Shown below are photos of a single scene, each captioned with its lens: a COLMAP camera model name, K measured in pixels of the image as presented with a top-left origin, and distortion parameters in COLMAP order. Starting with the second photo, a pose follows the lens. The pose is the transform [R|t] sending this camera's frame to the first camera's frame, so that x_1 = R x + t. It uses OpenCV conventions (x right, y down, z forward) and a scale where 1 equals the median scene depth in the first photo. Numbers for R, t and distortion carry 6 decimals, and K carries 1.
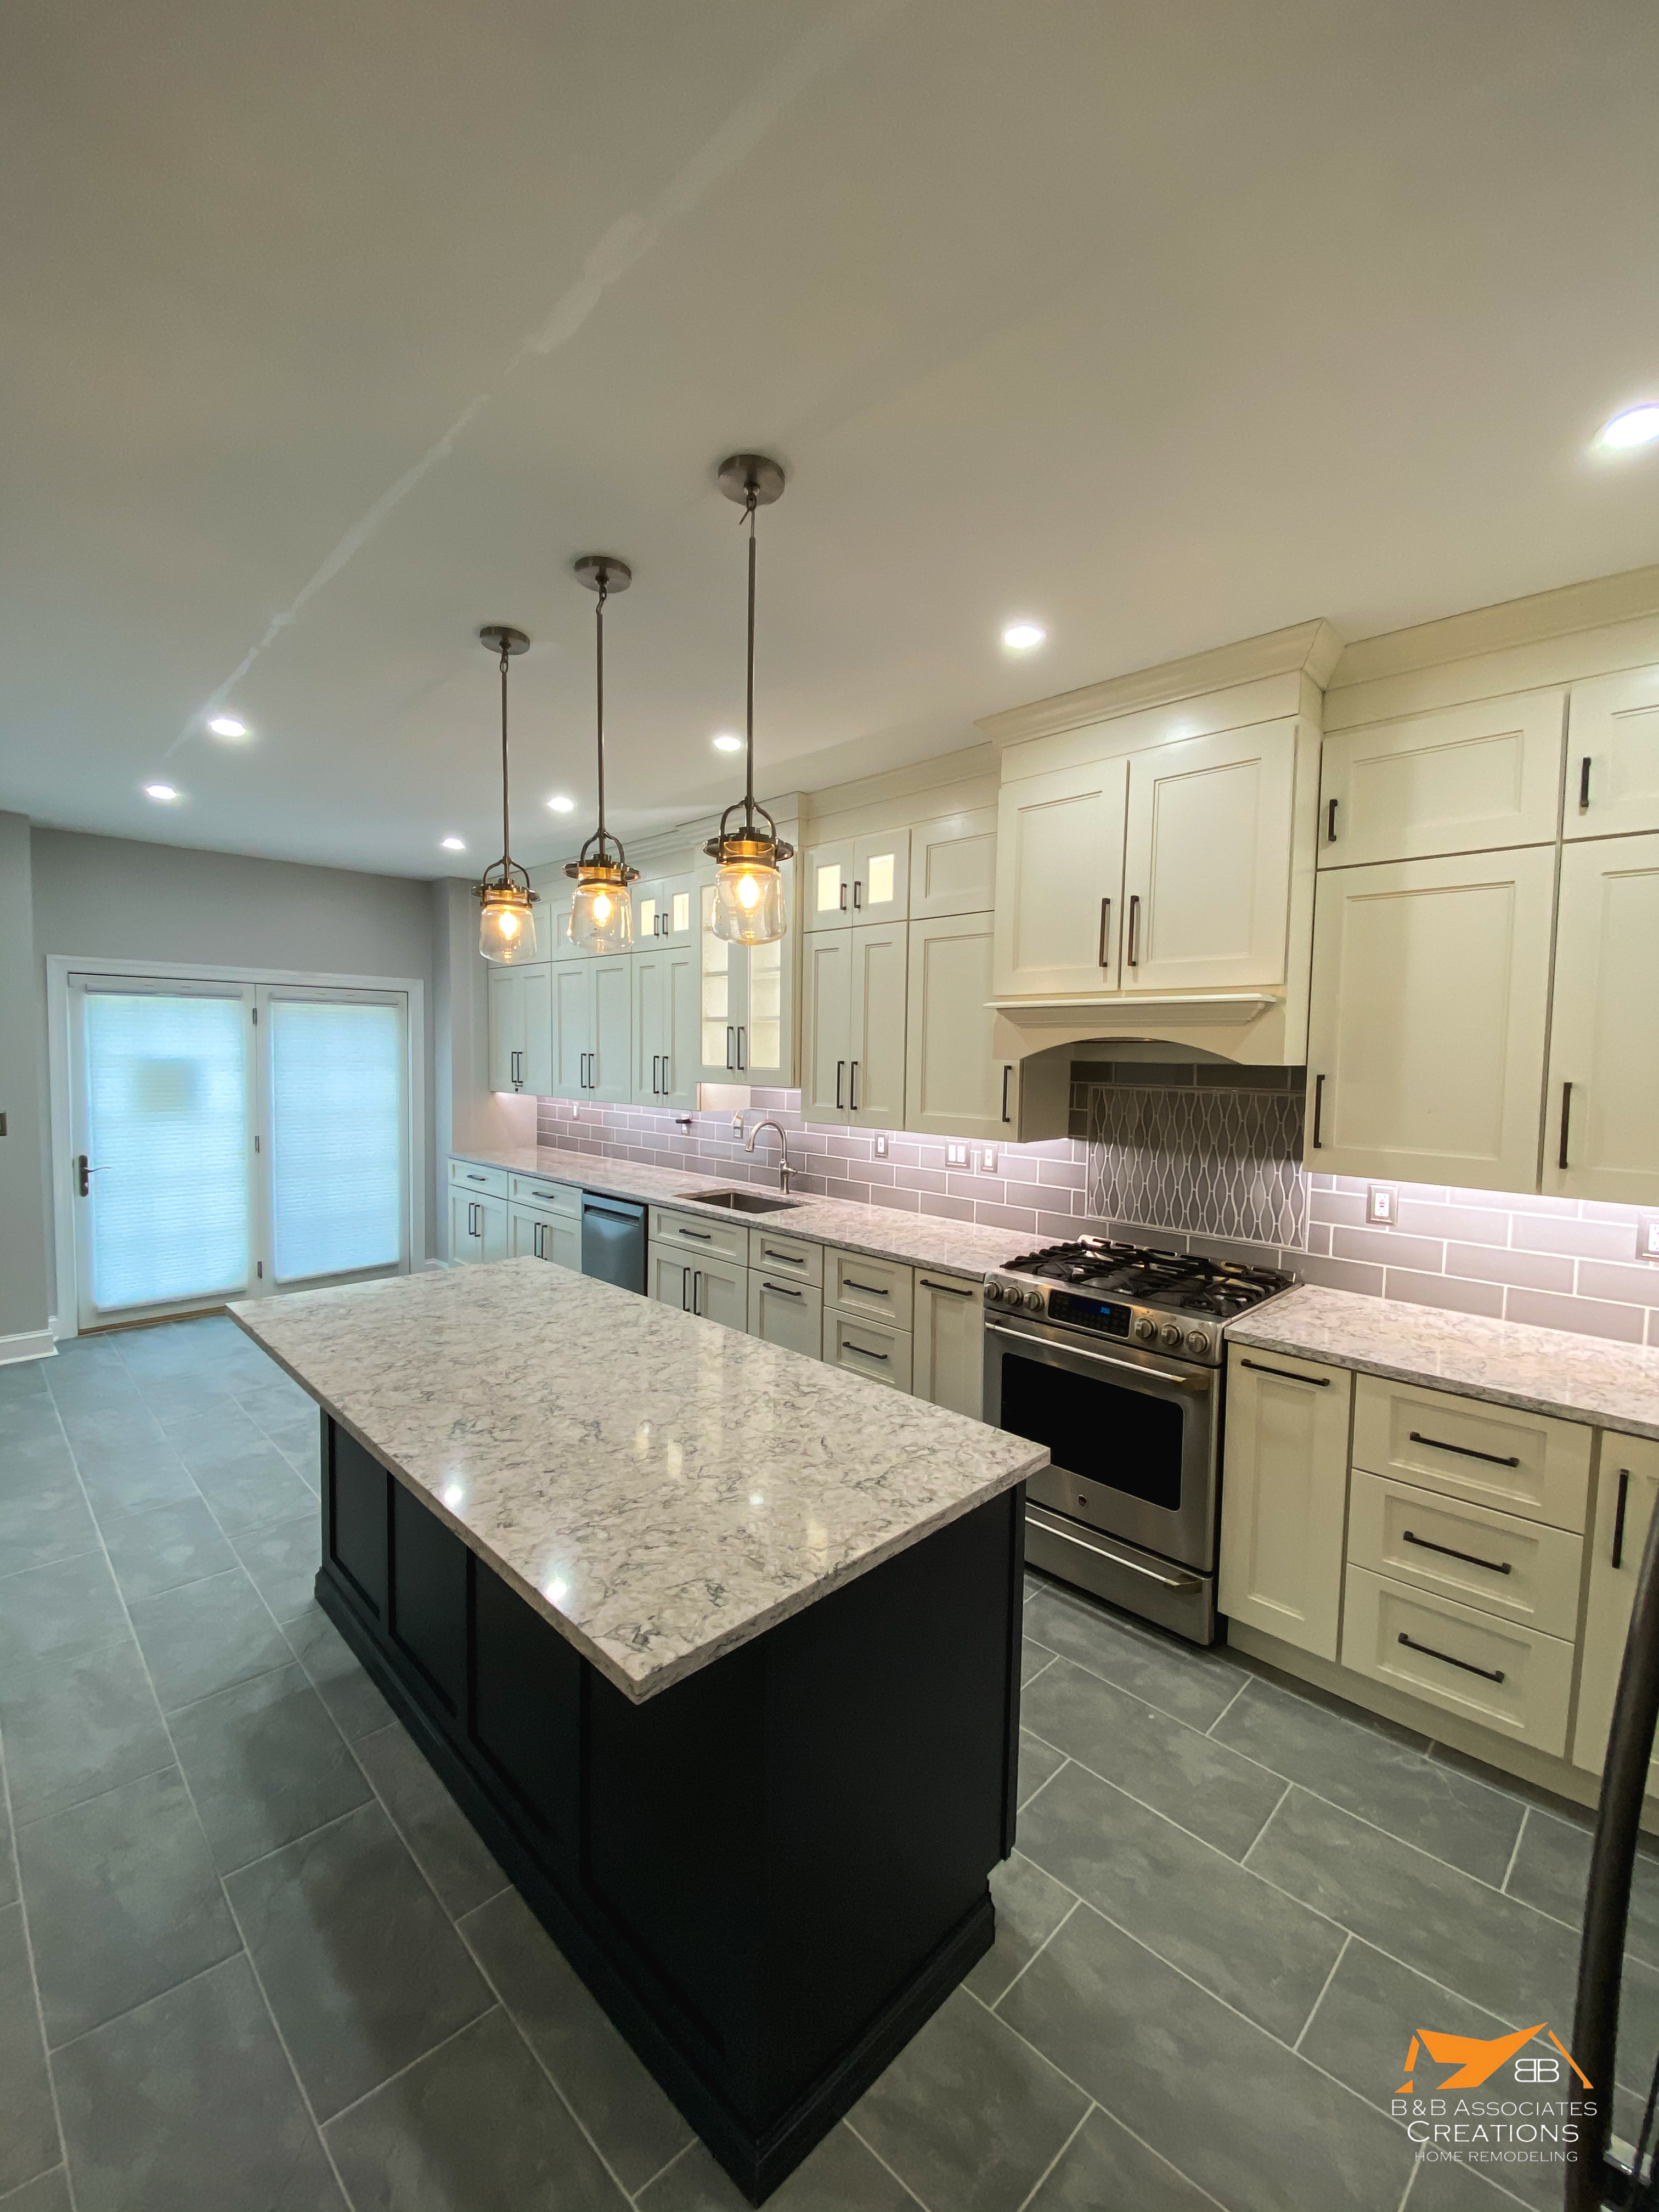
lens RADIAL K [[895.1, 0, 827.7], [0, 895.1, 1099.3], [0, 0, 1]] dist [0.041642, -0.036257]
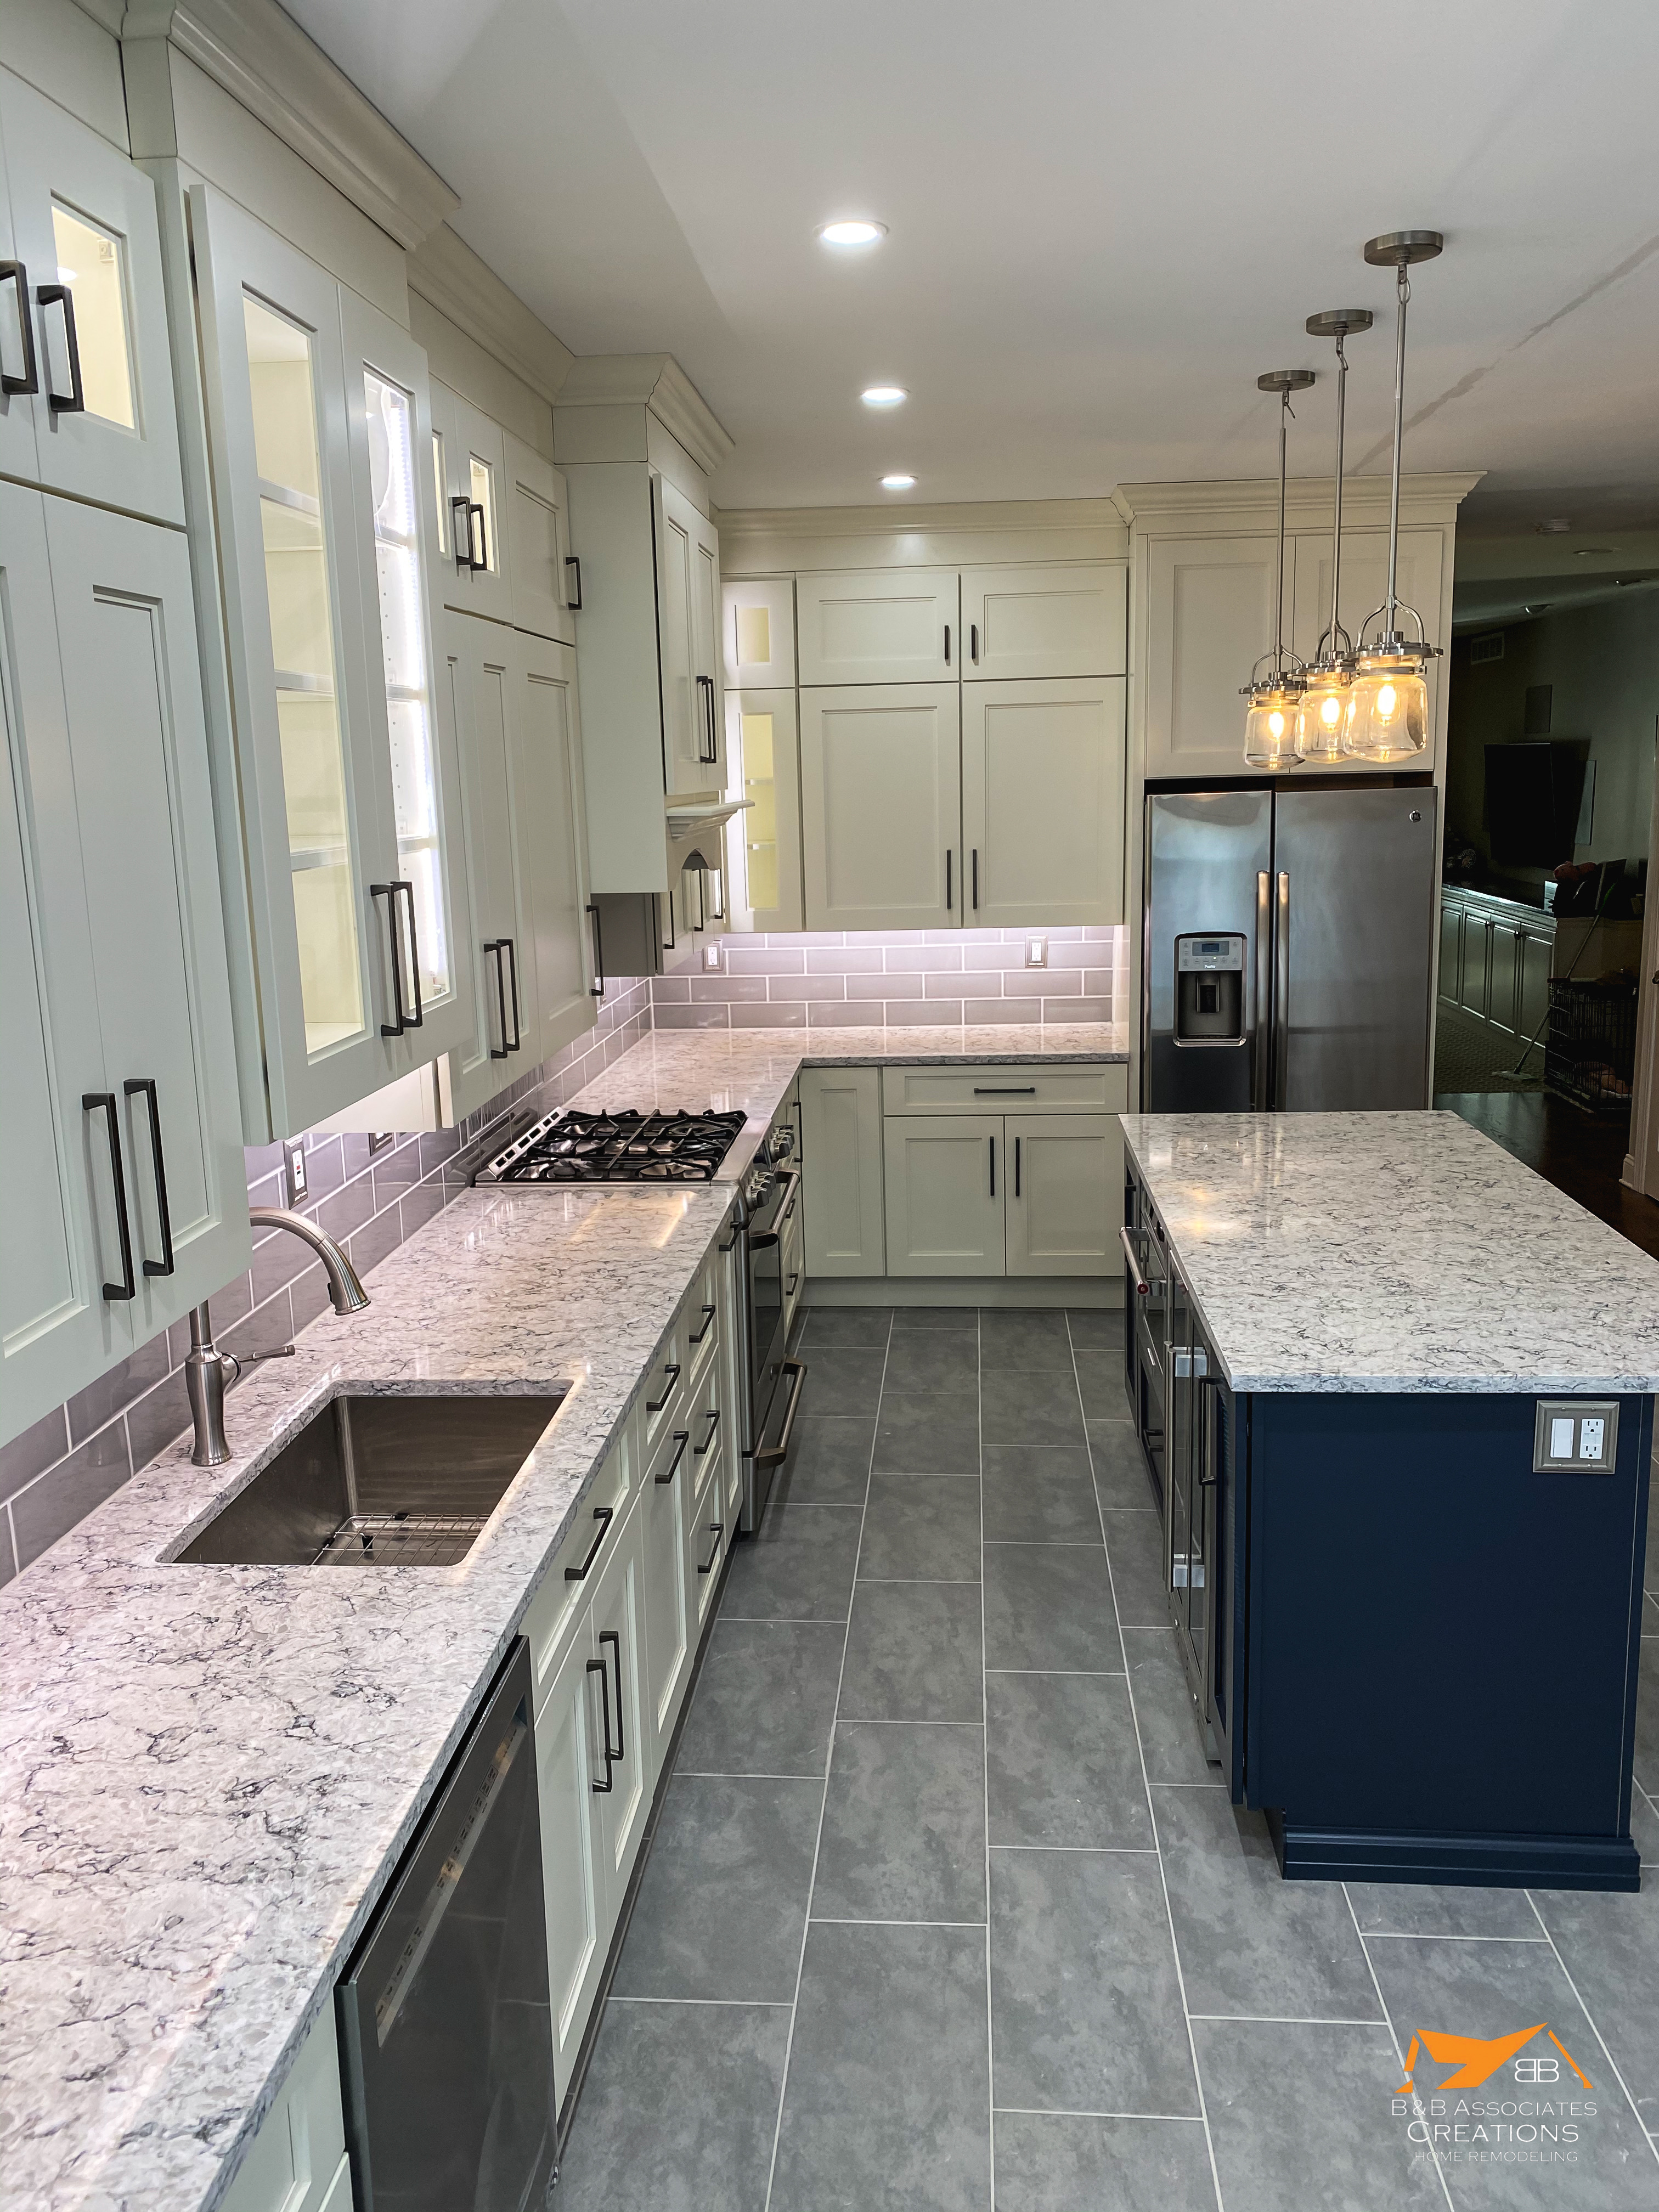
lens RADIAL K [[1698.7, 0, 833.6], [0, 1698.7, 1093.6], [0, 0, 1]] dist [0.030202, -0.033113]
pose [[-0.654705, -0.144989, 0.741849, -0.871459], [0.055092, 0.969668, 0.238135, -0.197414], [-0.753874, 0.196778, -0.626859, 1.771751]]
